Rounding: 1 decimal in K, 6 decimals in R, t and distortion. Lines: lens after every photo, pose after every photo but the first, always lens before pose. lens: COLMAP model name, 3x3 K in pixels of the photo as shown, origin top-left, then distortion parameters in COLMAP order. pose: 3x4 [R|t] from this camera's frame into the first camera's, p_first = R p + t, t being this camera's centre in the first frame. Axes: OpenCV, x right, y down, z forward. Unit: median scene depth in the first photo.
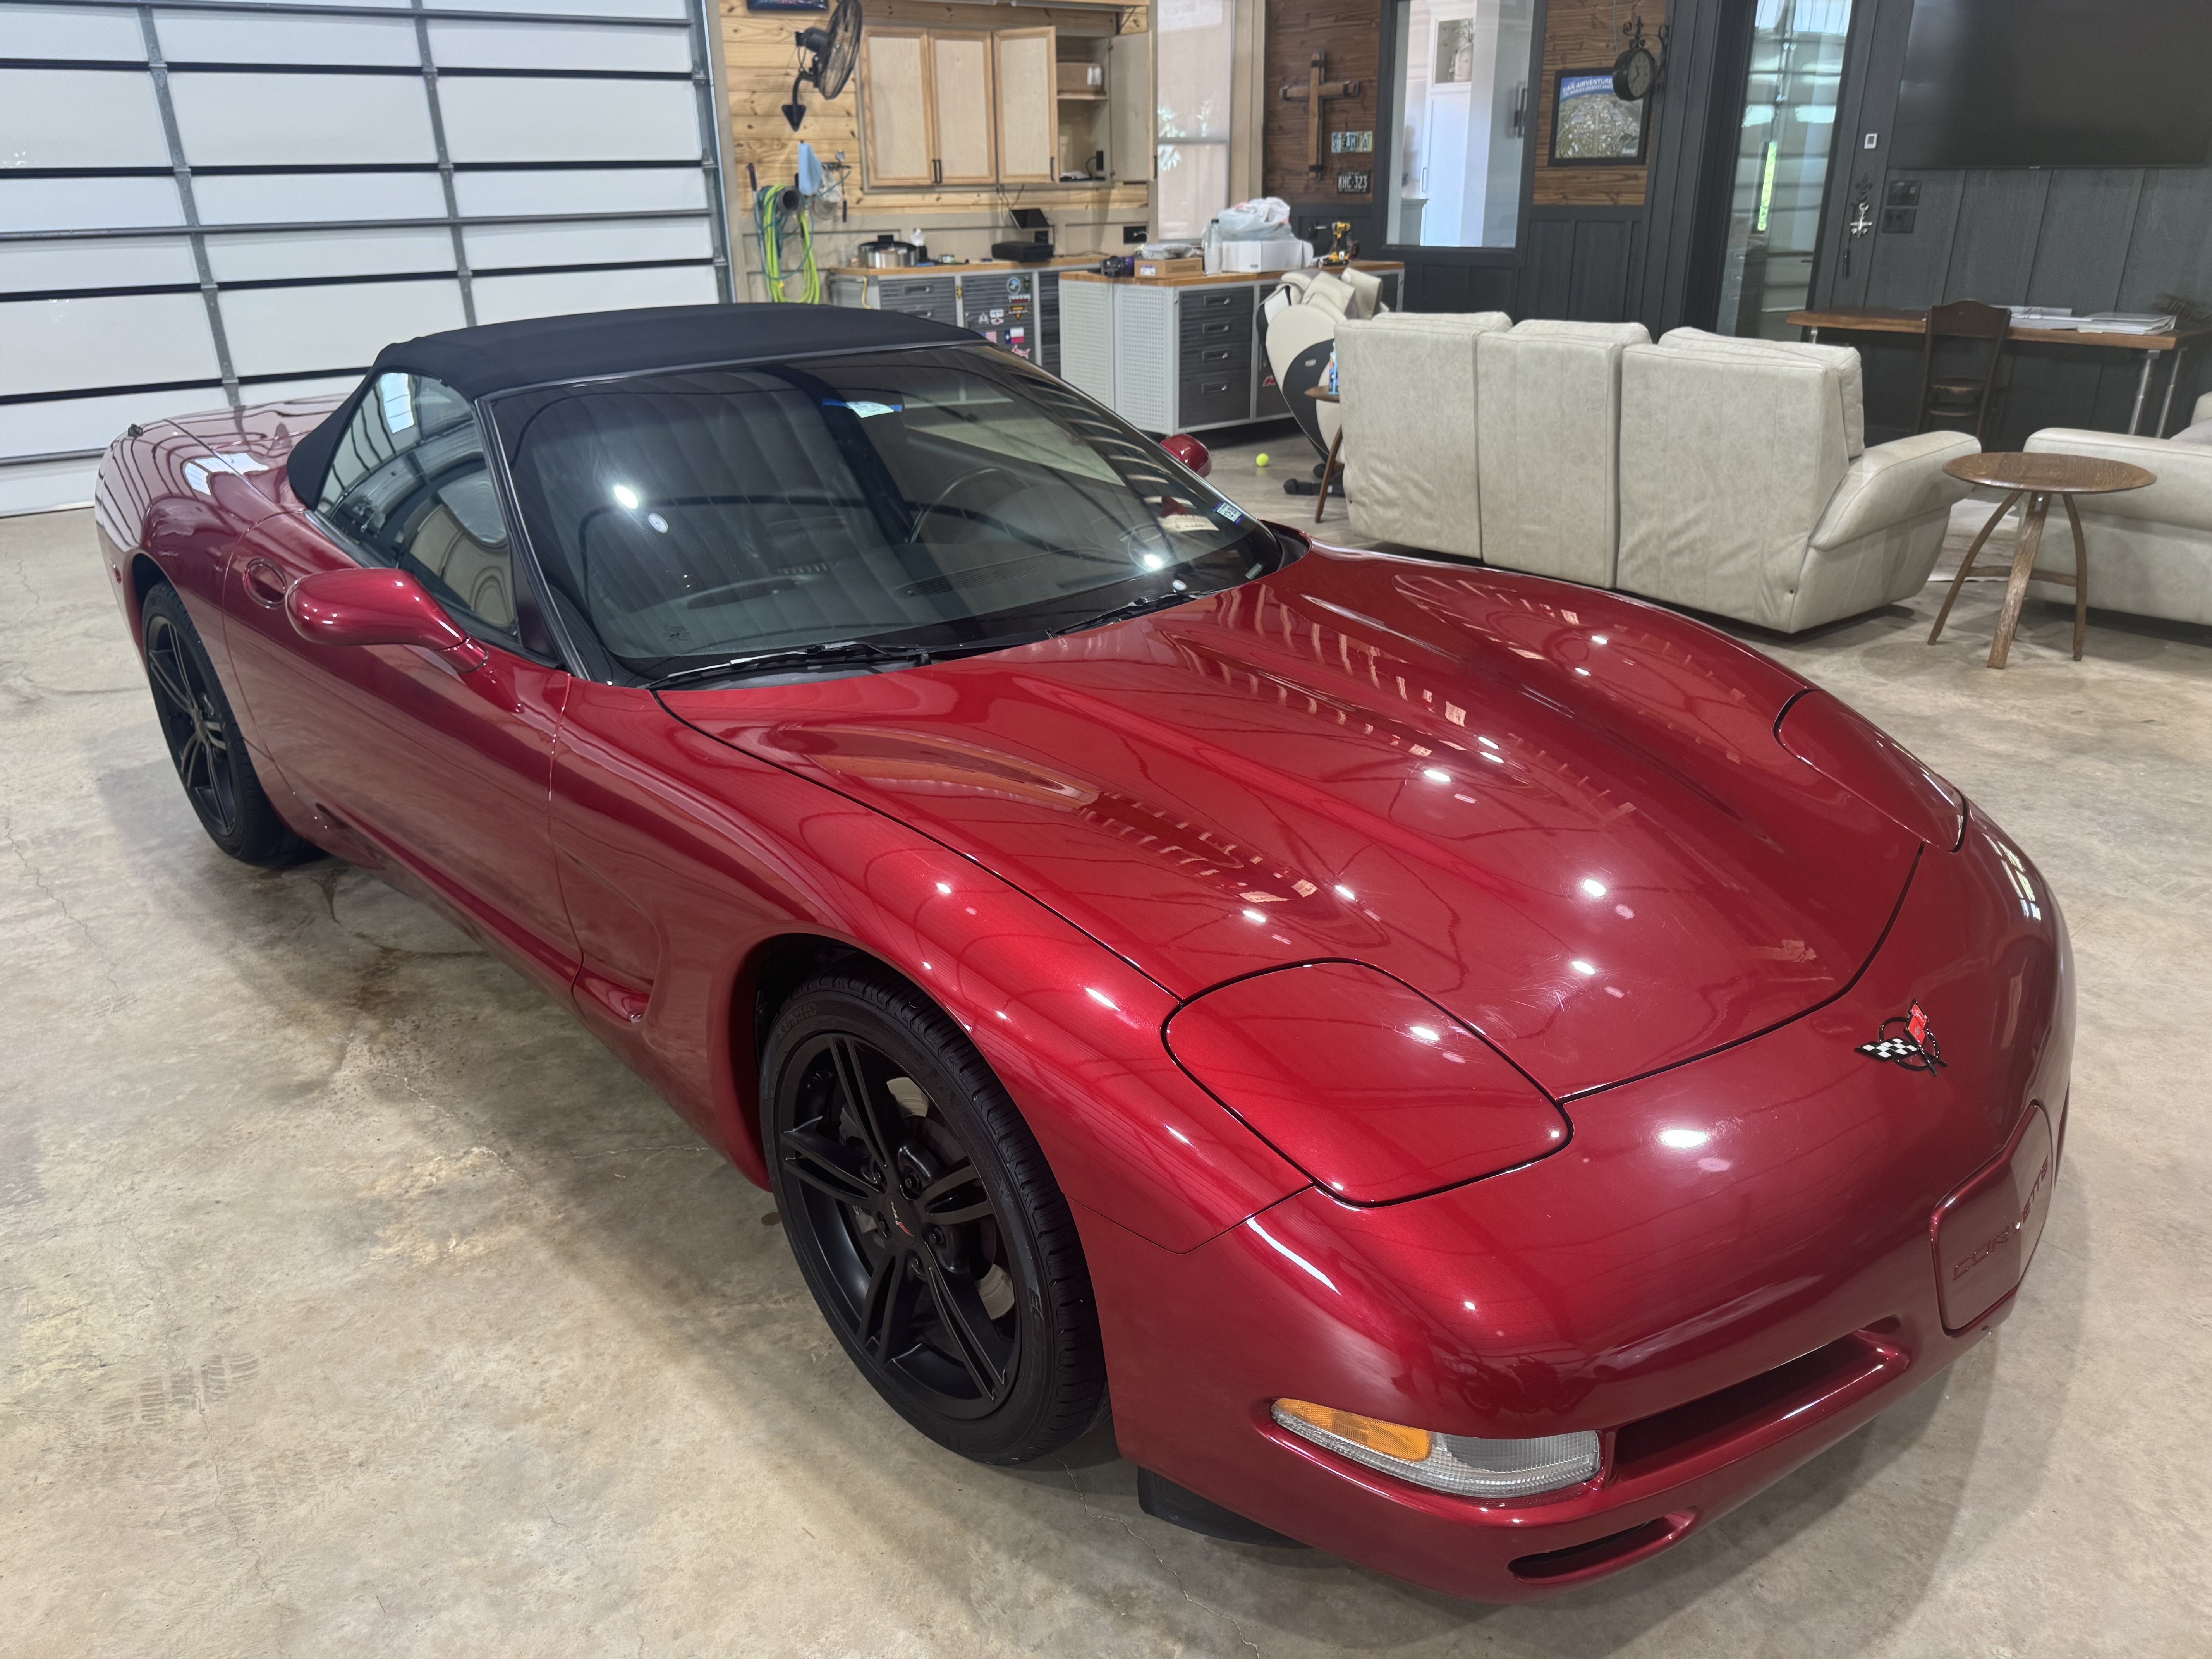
lens RADIAL K [[1584.0, 0, 1106.0], [0, 1584.0, 829.5], [0, 0, 1]] dist [0.053949, -0.067013]
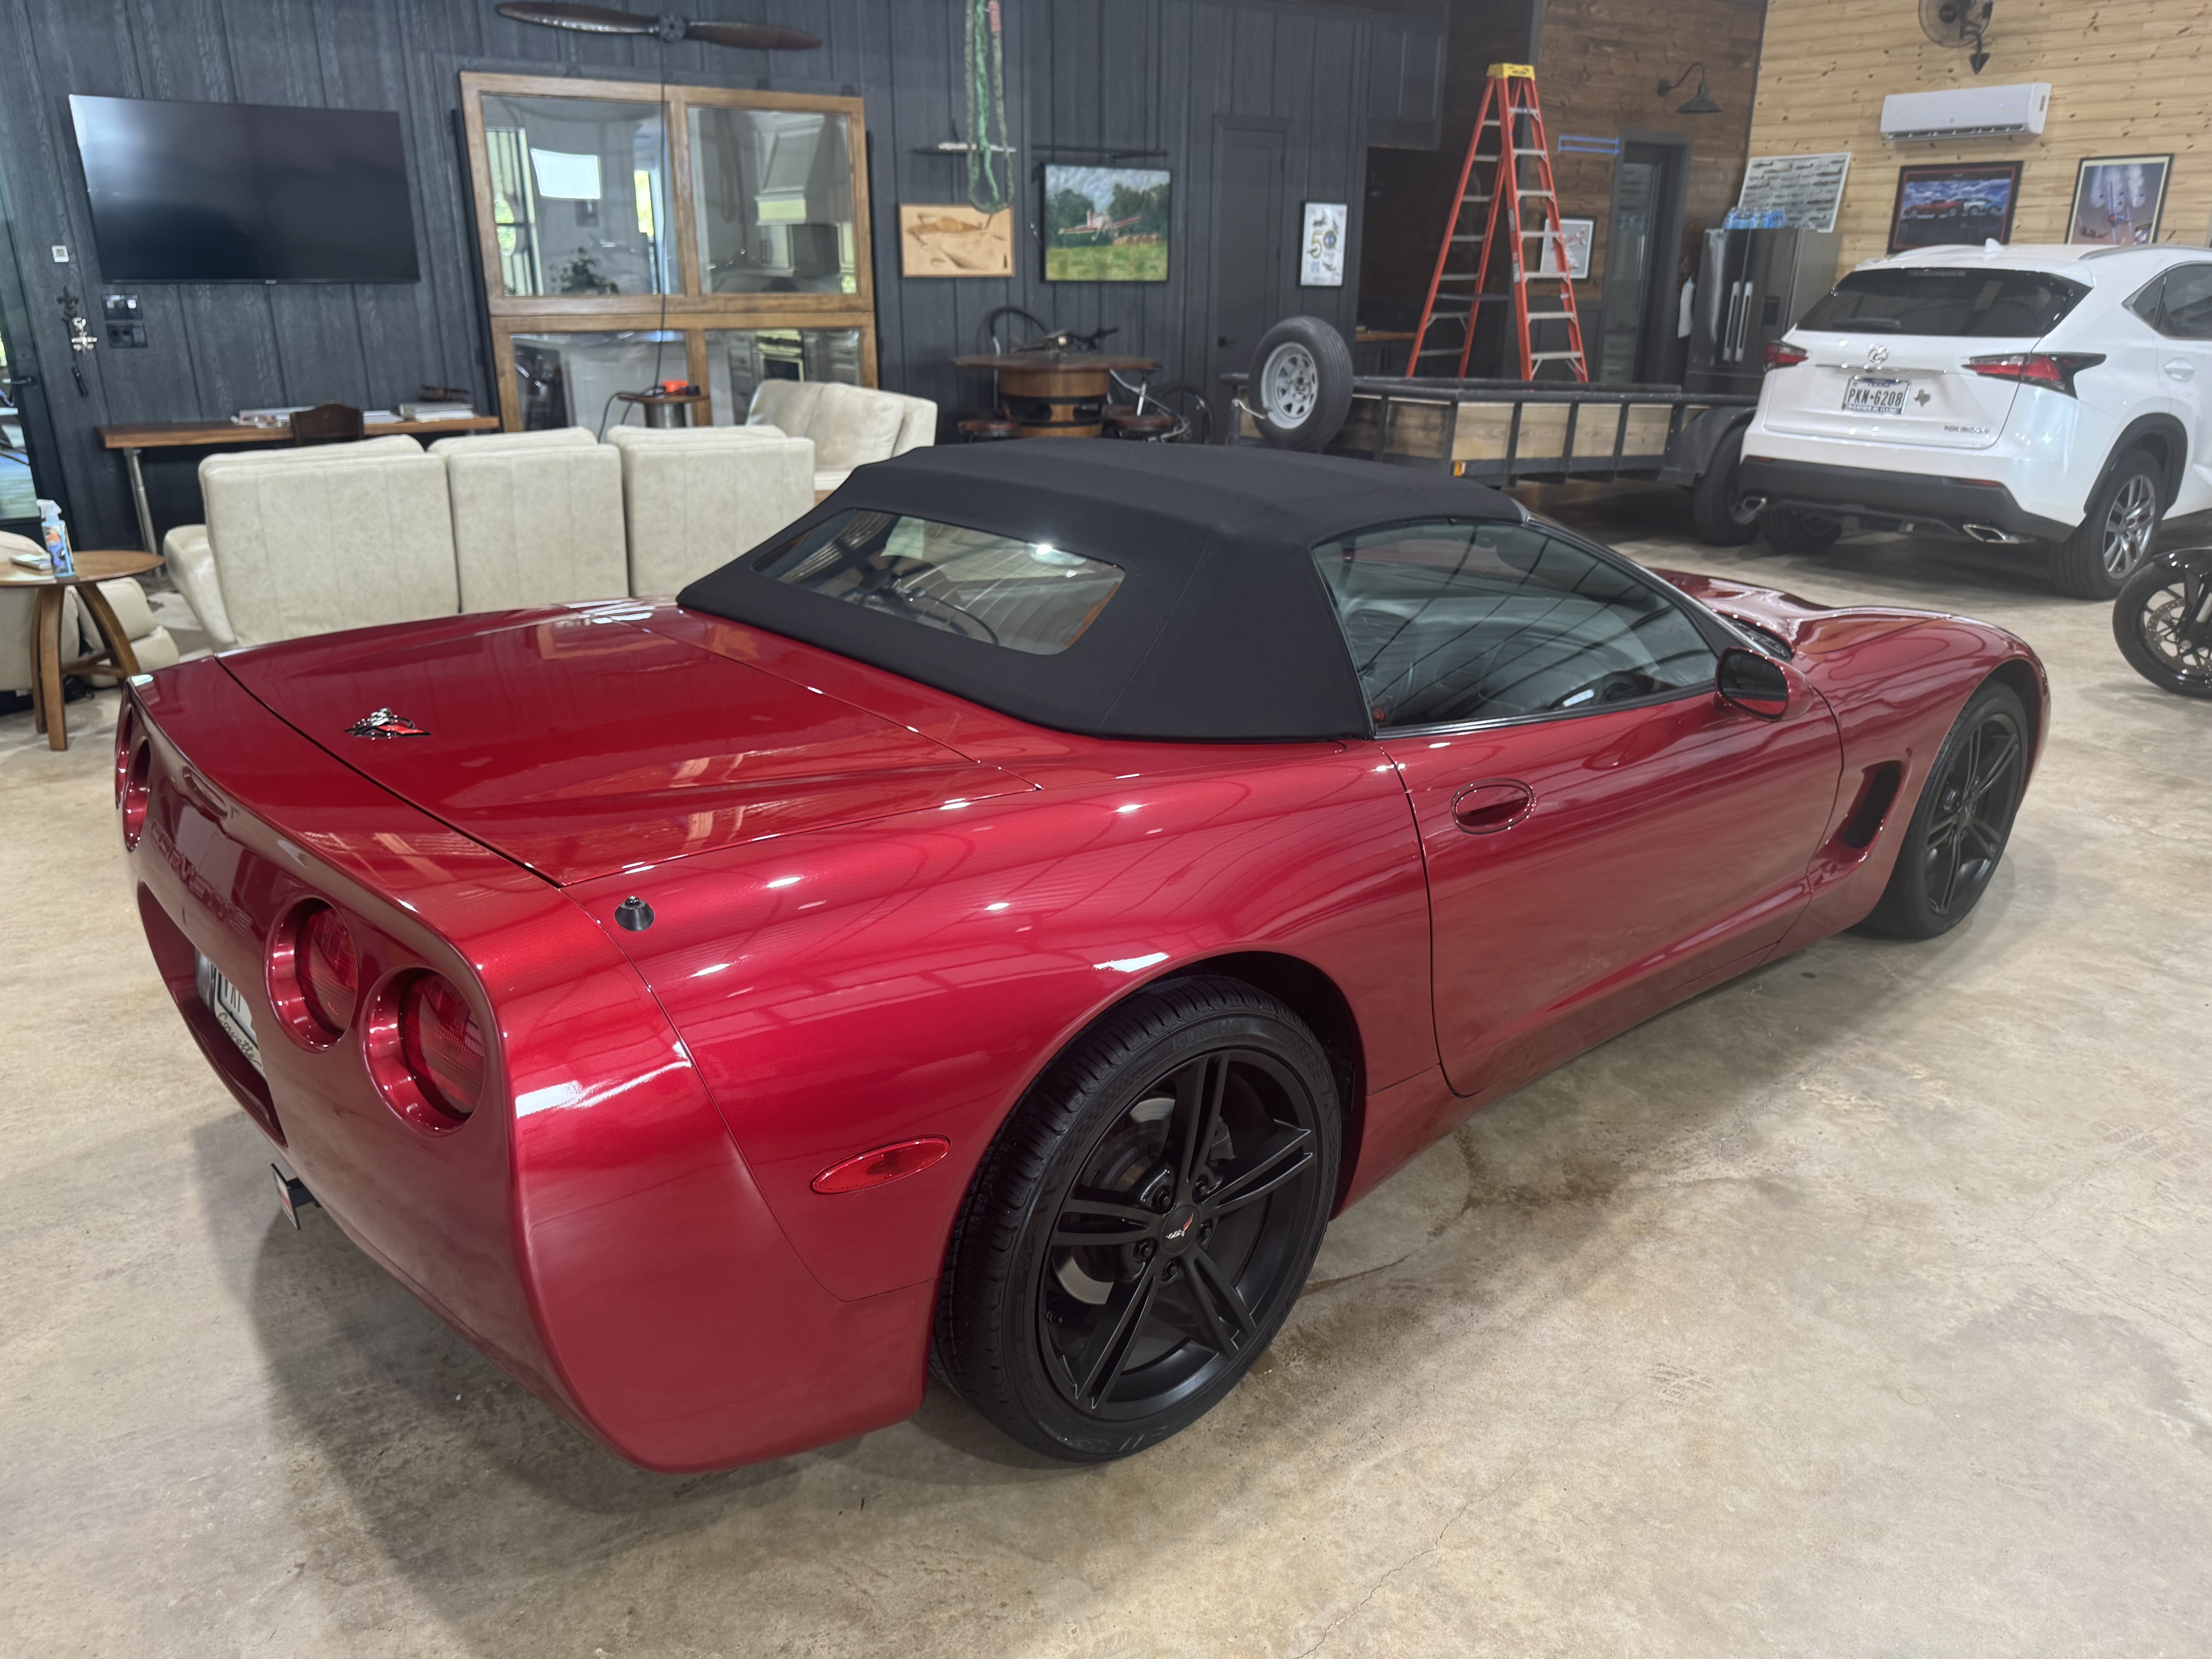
lens RADIAL K [[1584.0, 0, 1106.0], [0, 1584.0, 829.5], [0, 0, 1]] dist [0.053949, -0.067013]
pose [[0.031210, -0.324384, 0.945411, -1.302441], [0.379628, 0.878838, 0.289010, -0.453532], [-0.924613, 0.349884, 0.150573, 1.084333]]
